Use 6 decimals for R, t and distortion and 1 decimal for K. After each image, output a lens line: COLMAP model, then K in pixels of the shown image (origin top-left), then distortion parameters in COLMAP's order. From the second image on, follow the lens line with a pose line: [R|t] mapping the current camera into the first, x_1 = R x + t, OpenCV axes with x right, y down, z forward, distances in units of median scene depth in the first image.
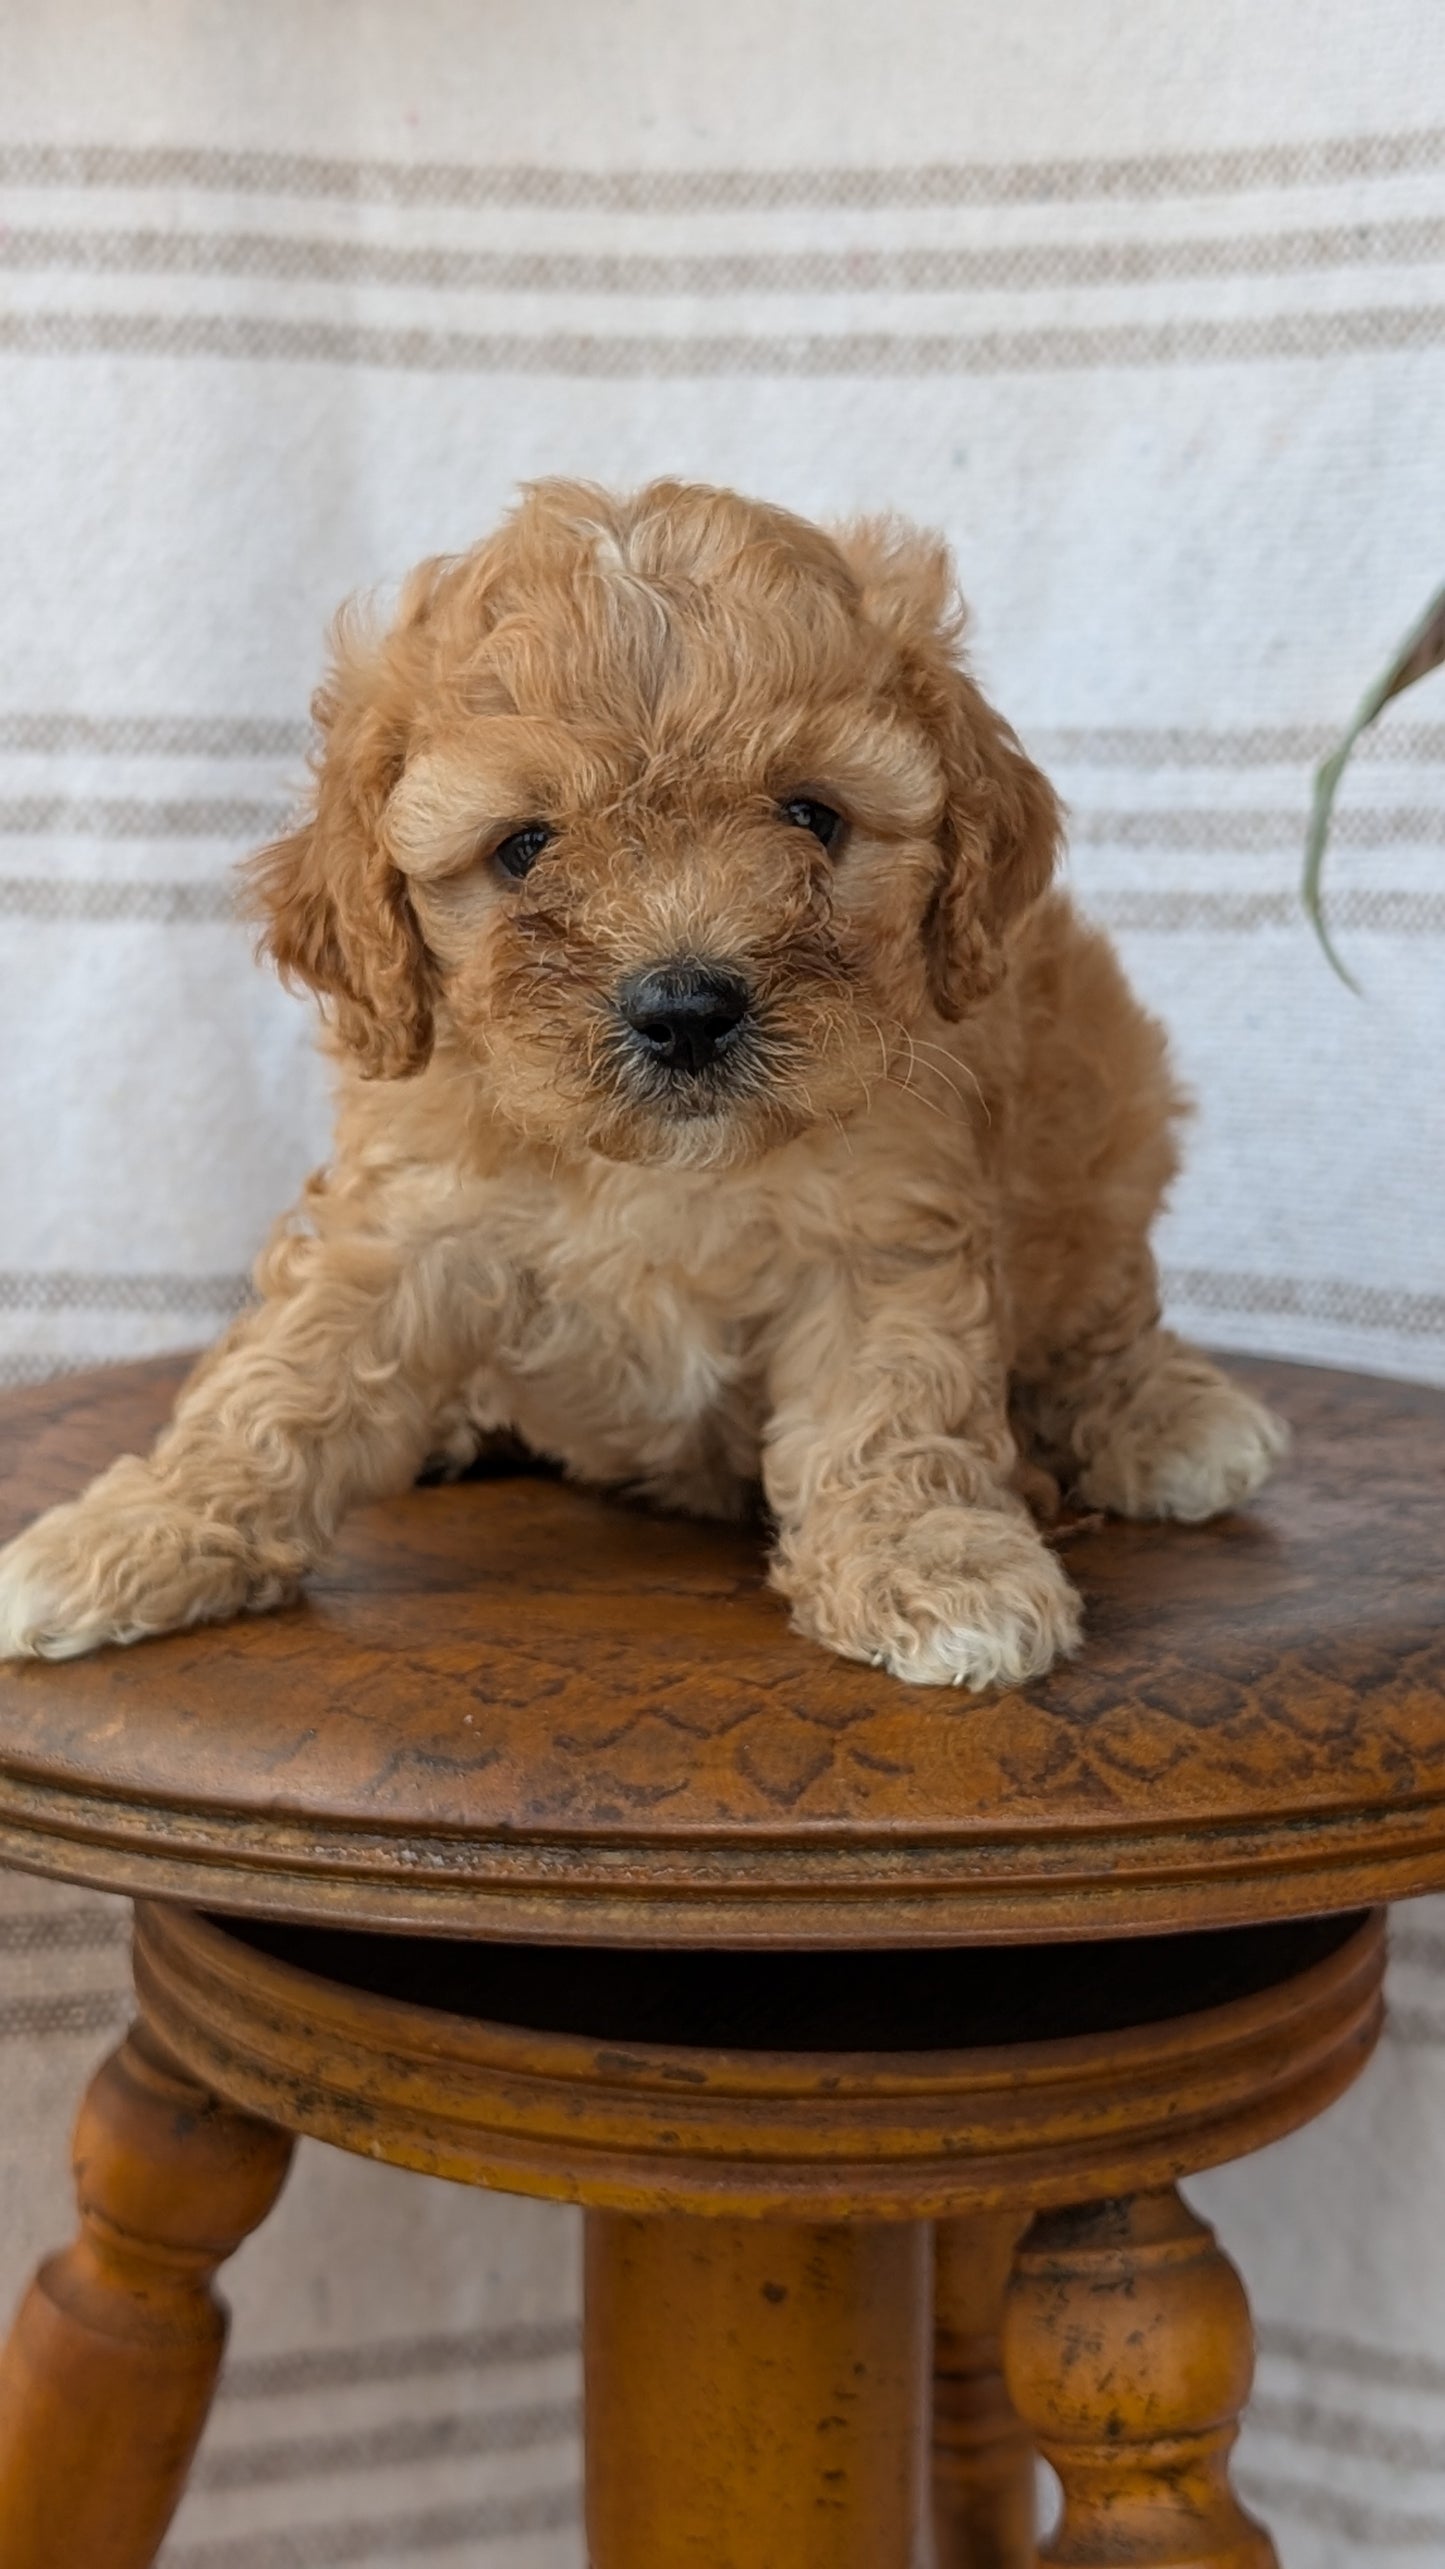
lens RADIAL K [[3860.1, 0, 735.7], [0, 3860.1, 1299.6], [0, 0, 1]] dist [-0.032668, 0.000000]
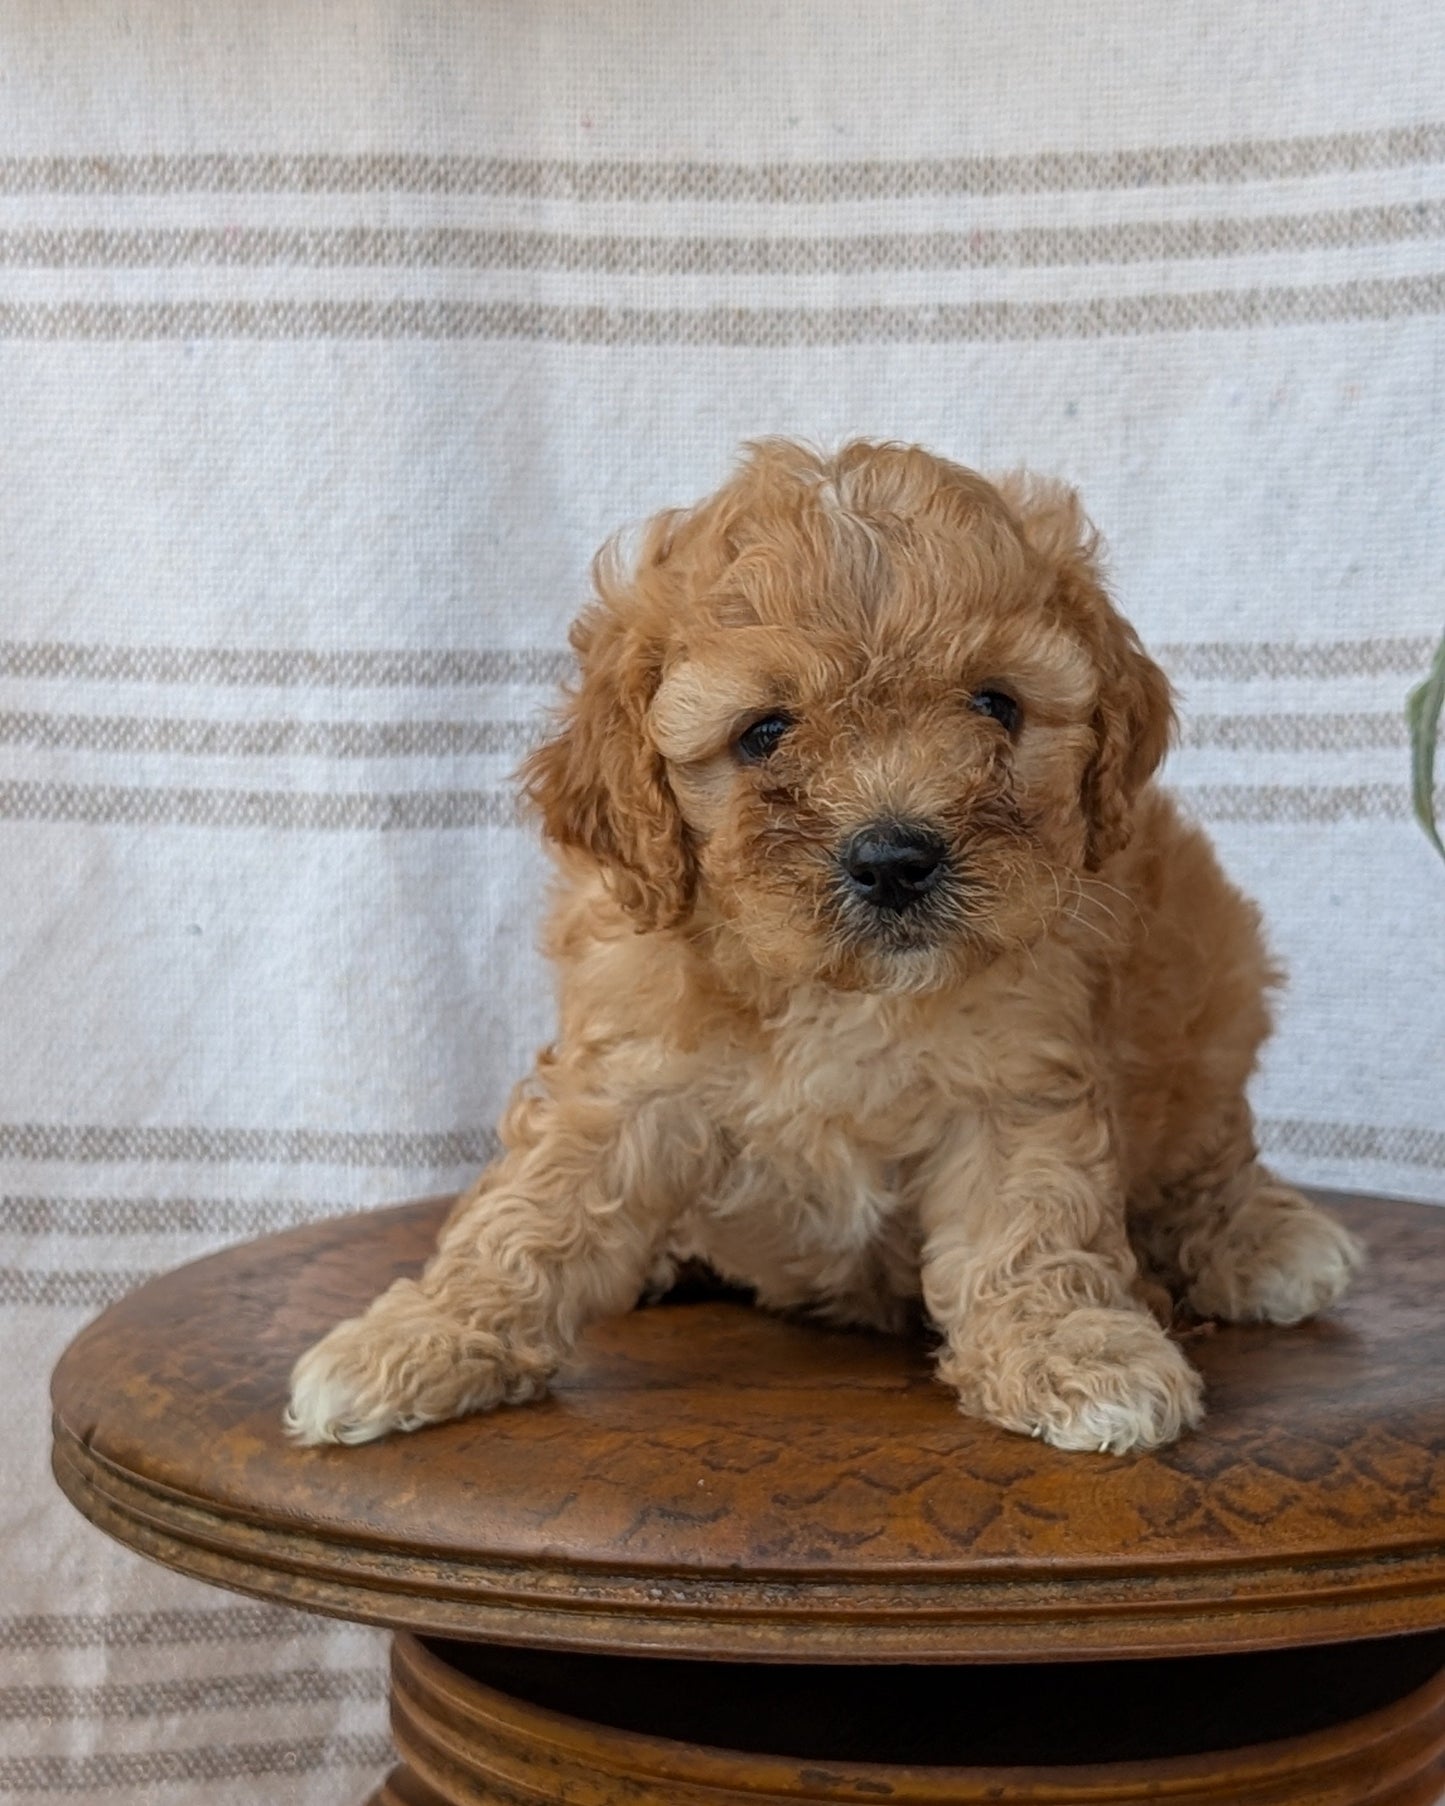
lens RADIAL K [[3849.3, 0, 706.2], [0, 3849.3, 1215.1], [0, 0, 1]] dist [-0.079165, 0.000000]
pose [[0.999383, -0.015602, -0.031459, -0.027970], [0.015847, 0.999846, 0.007553, 0.014780], [0.031336, -0.008047, 0.999477, -0.215271]]
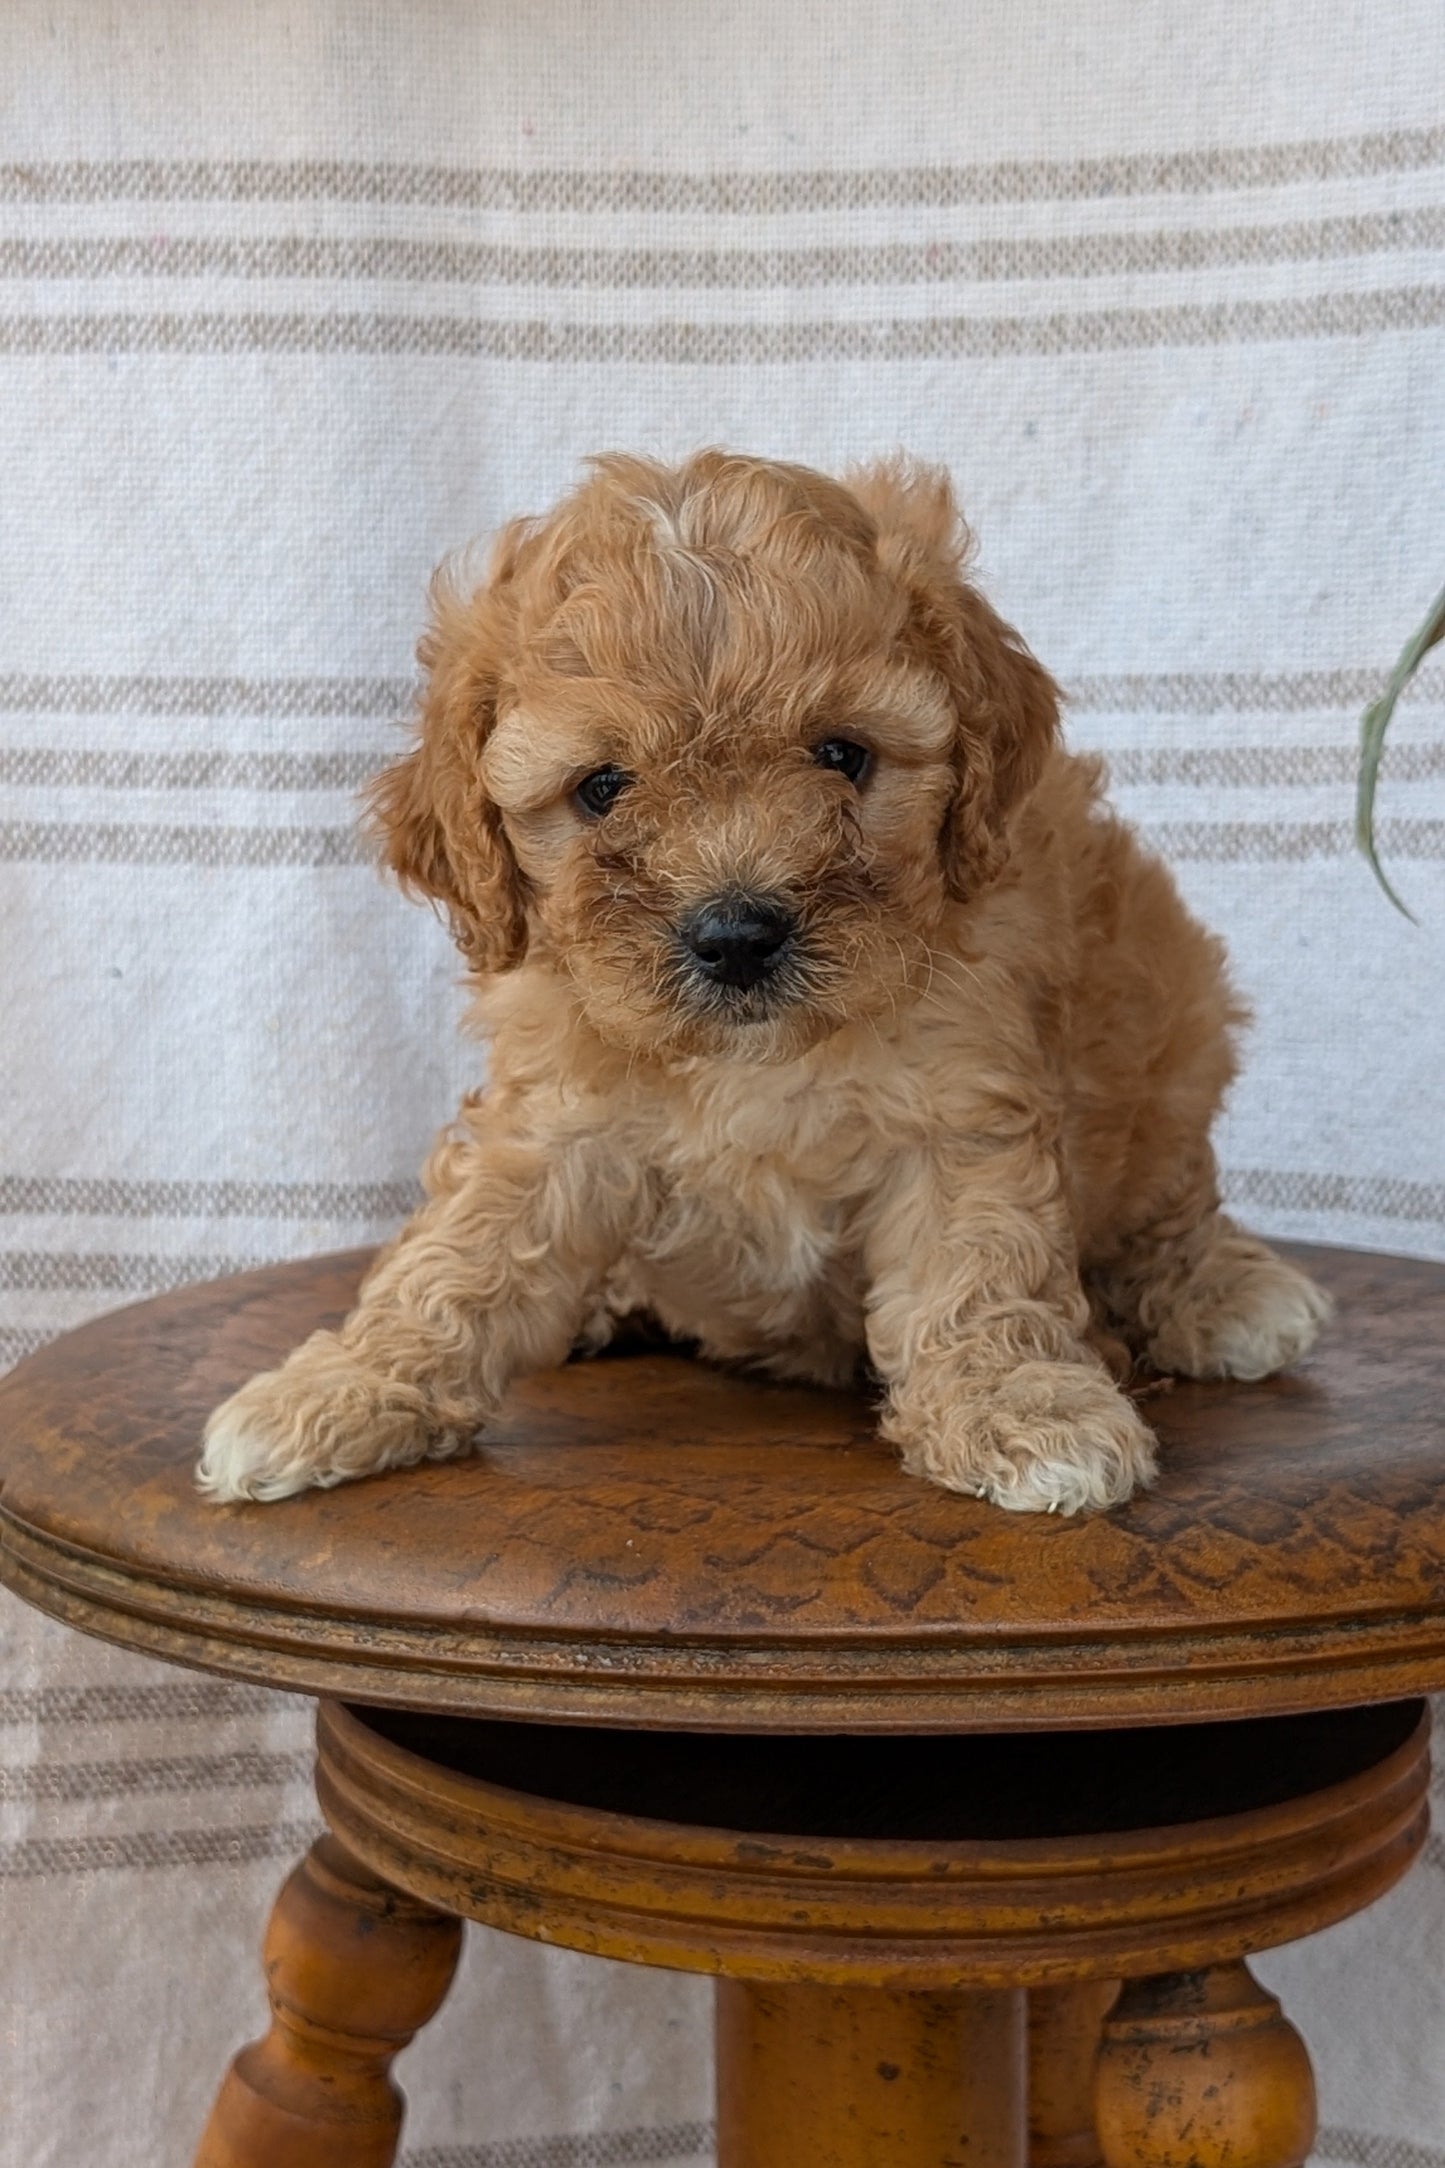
lens RADIAL K [[3860.6, 0, 665.5], [0, 3860.6, 1291.6], [0, 0, 1]] dist [-0.044838, 0.000000]
pose [[0.999351, -0.012147, -0.033899, -0.018116], [0.012616, 0.999827, 0.013634, 0.017055], [0.033727, -0.014053, 0.999332, -0.161861]]
